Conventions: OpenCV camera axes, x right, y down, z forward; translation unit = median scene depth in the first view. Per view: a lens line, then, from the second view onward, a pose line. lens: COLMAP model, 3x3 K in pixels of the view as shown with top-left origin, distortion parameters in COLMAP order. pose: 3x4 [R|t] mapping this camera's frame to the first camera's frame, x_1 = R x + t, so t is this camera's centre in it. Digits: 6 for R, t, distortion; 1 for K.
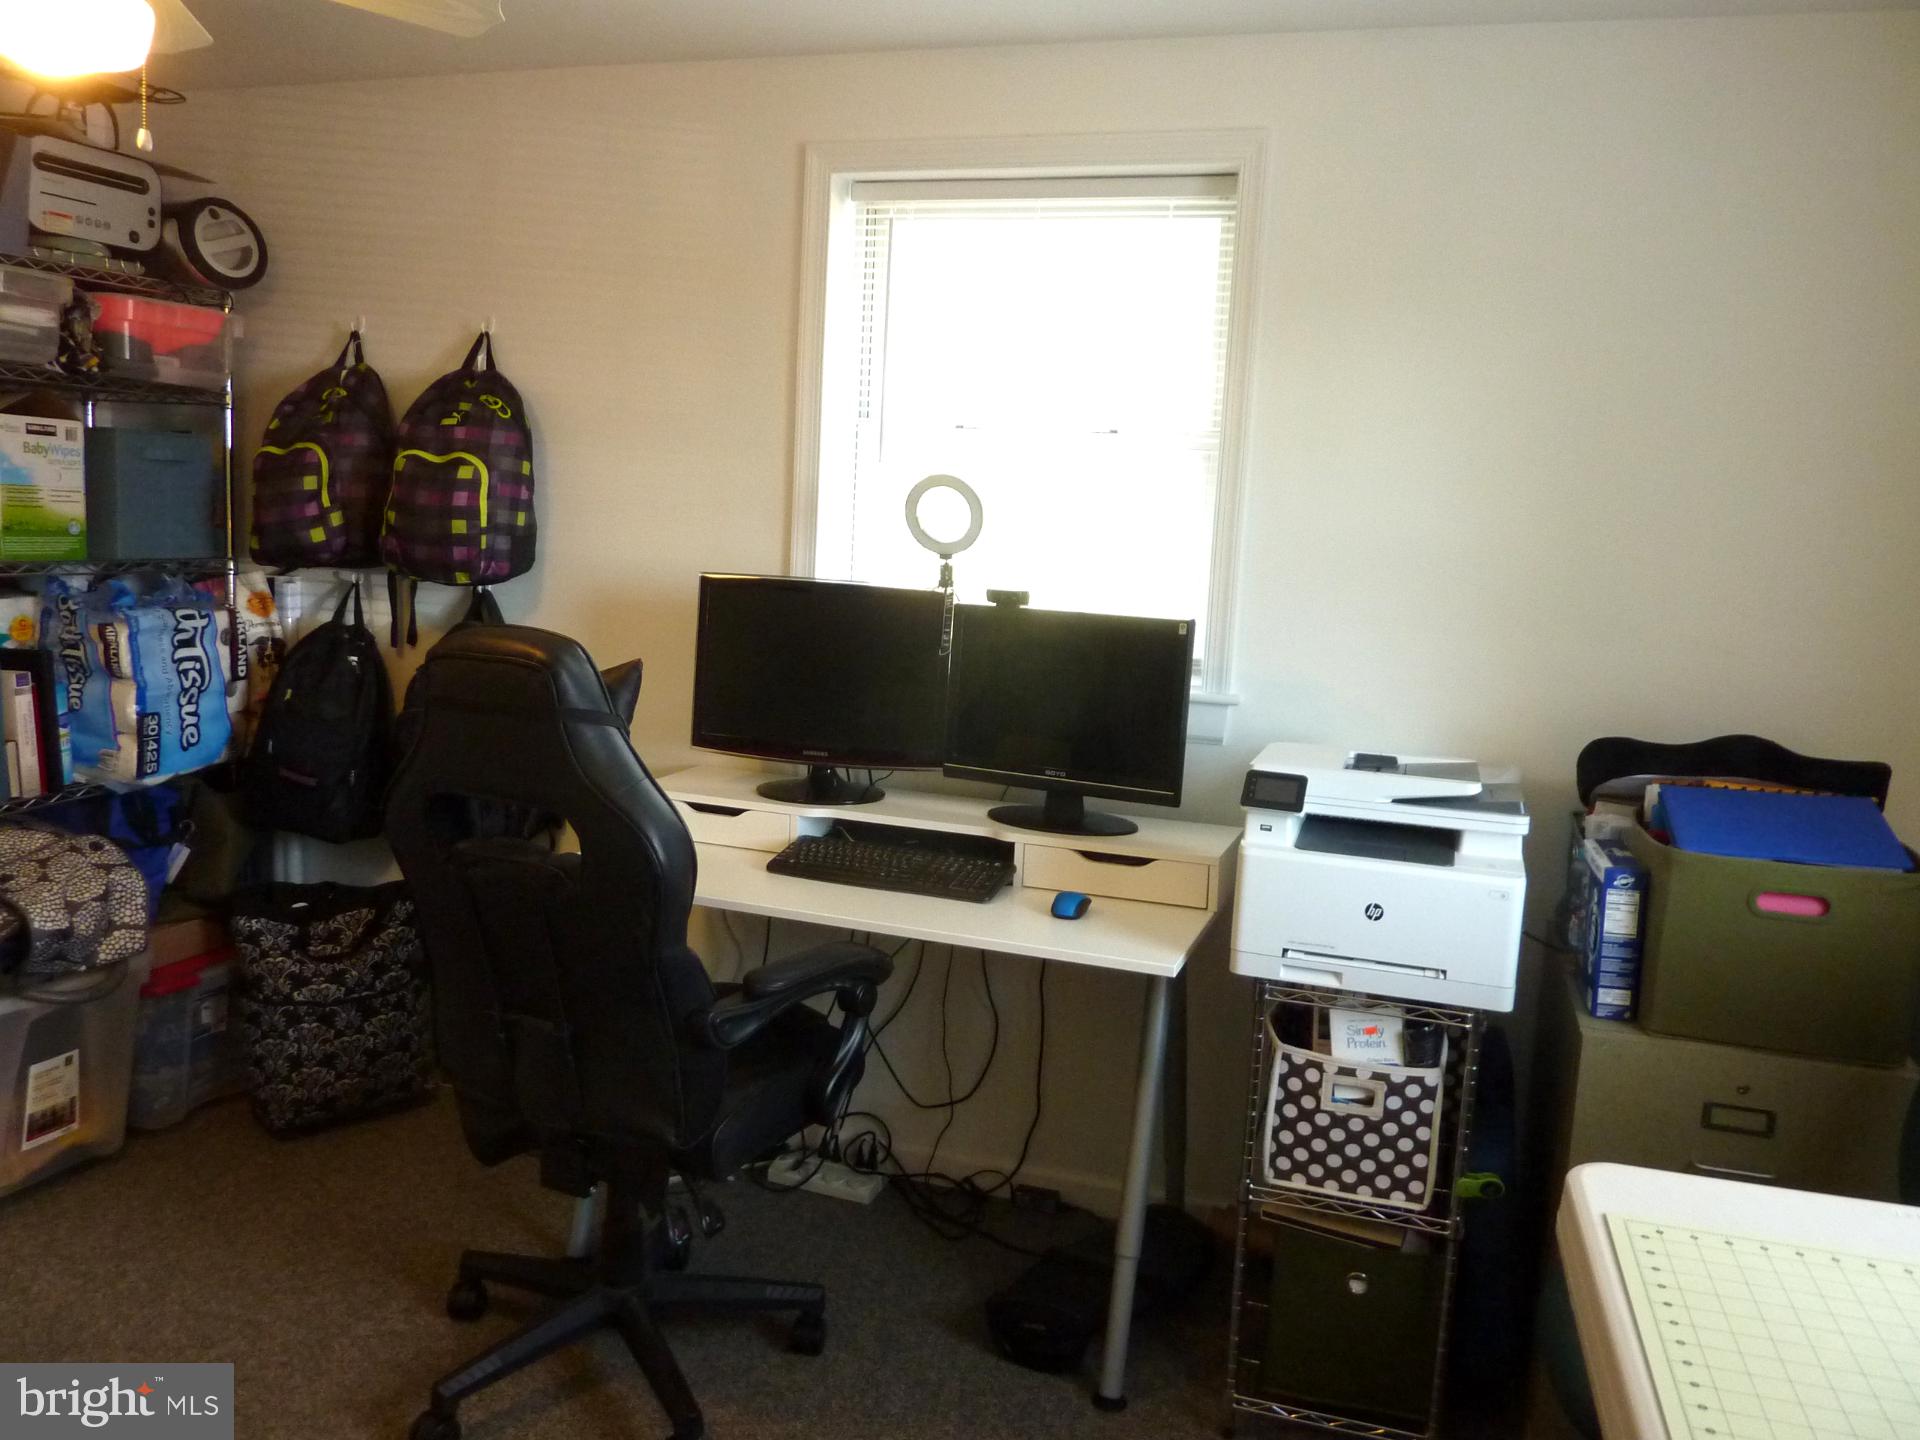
lens RADIAL K [[1429.0, 0, 960.0], [0, 1429.0, 720.0], [0, 0, 1]] dist [-0.002001, -0.006700]
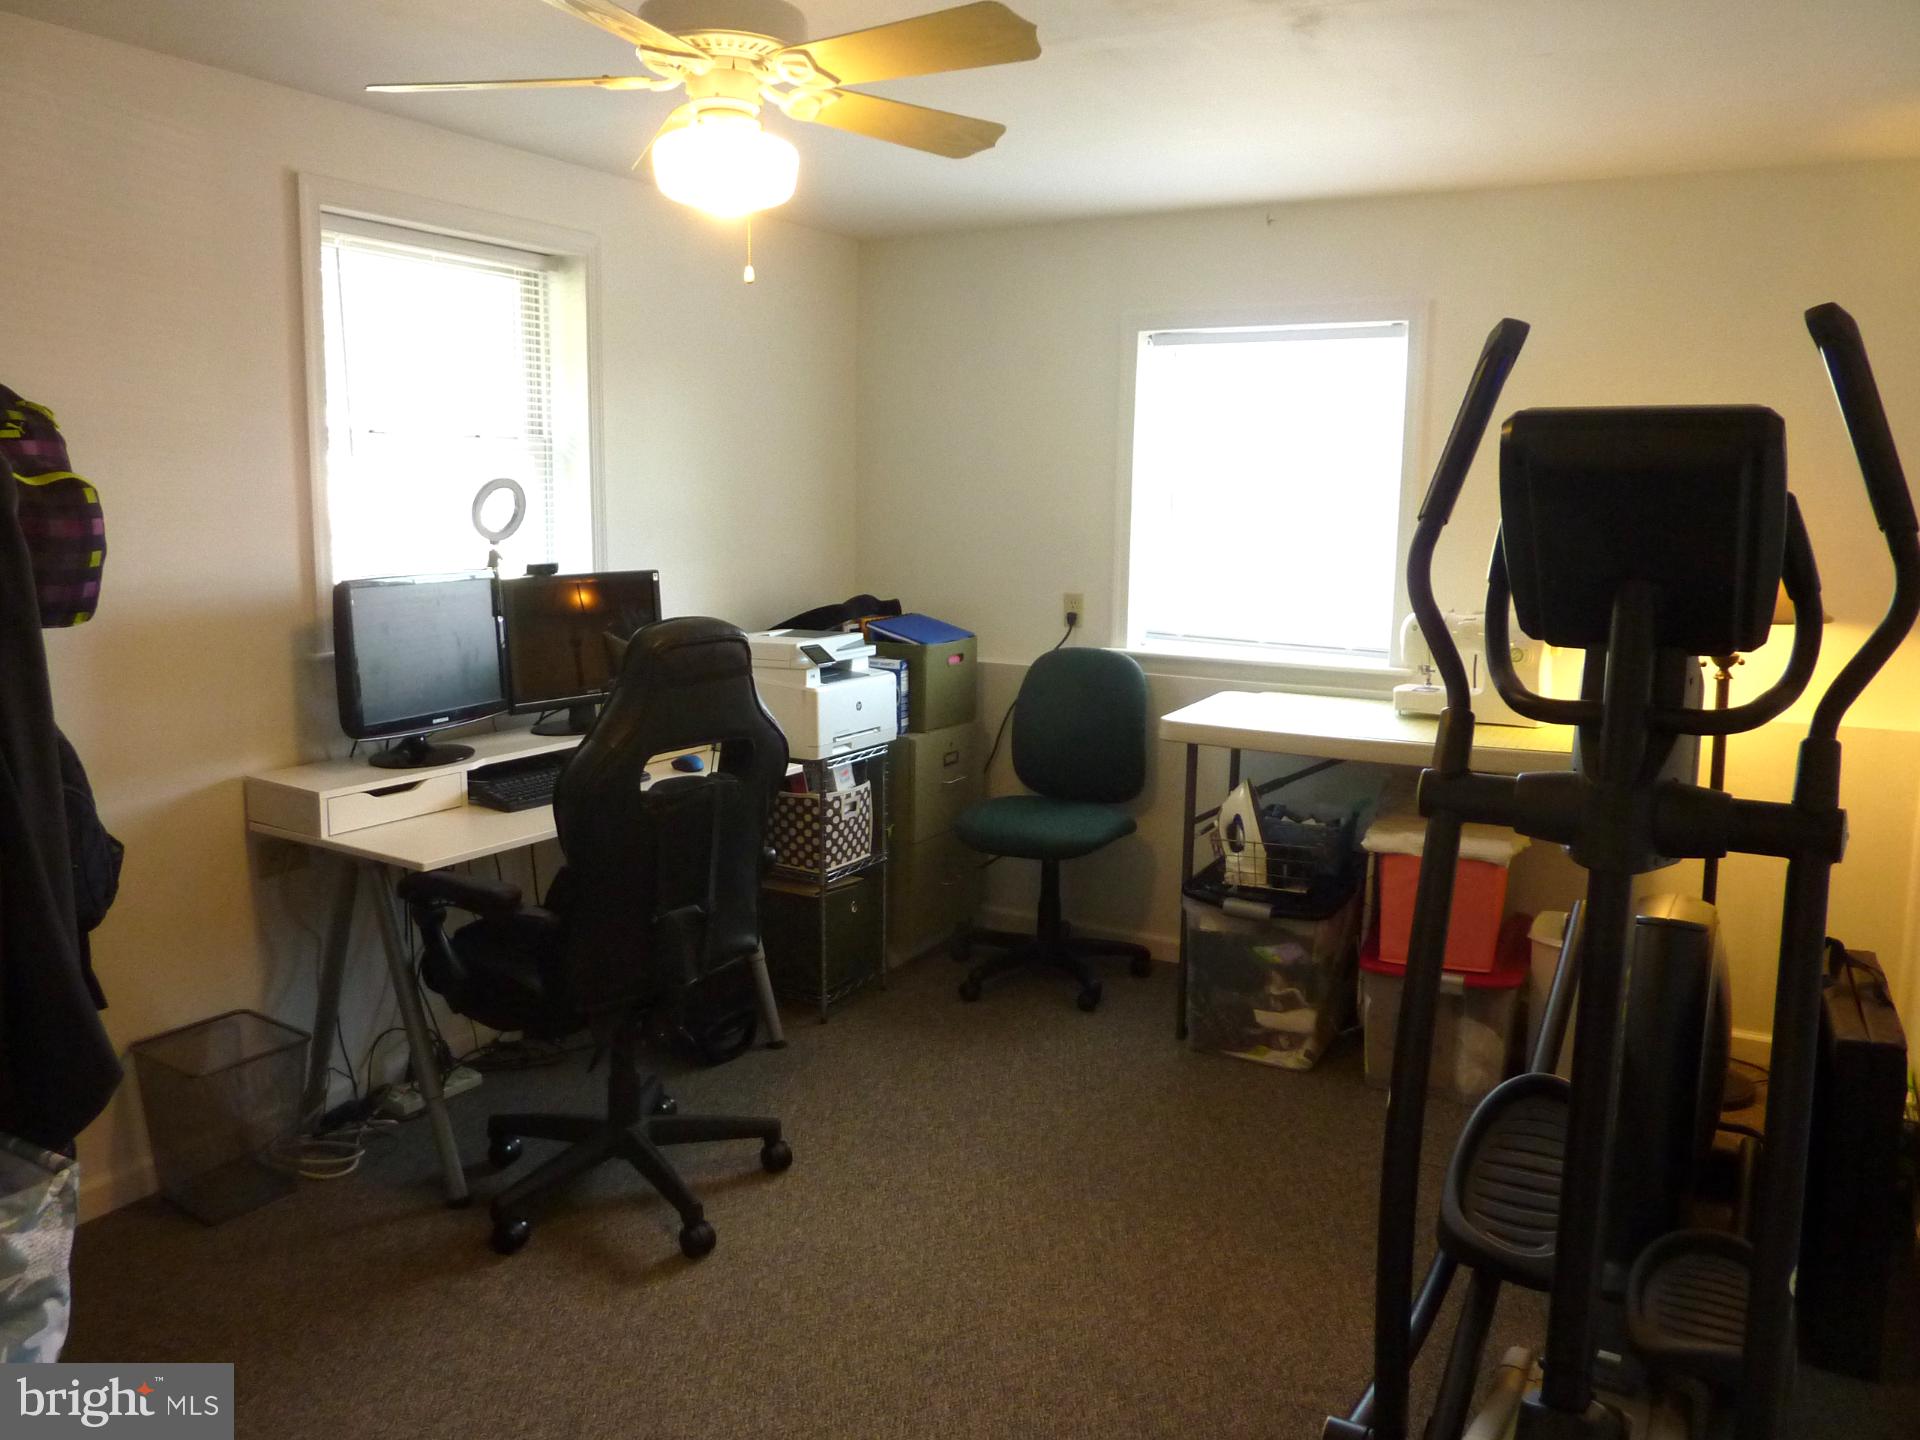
lens RADIAL K [[1429.0, 0, 960.0], [0, 1429.0, 720.0], [0, 0, 1]] dist [-0.002001, -0.006700]
pose [[0.232476, -0.203407, 0.951095, -1.444670], [0.138495, 0.974845, 0.174634, -0.156710], [-0.962691, 0.091124, 0.254798, 0.367809]]
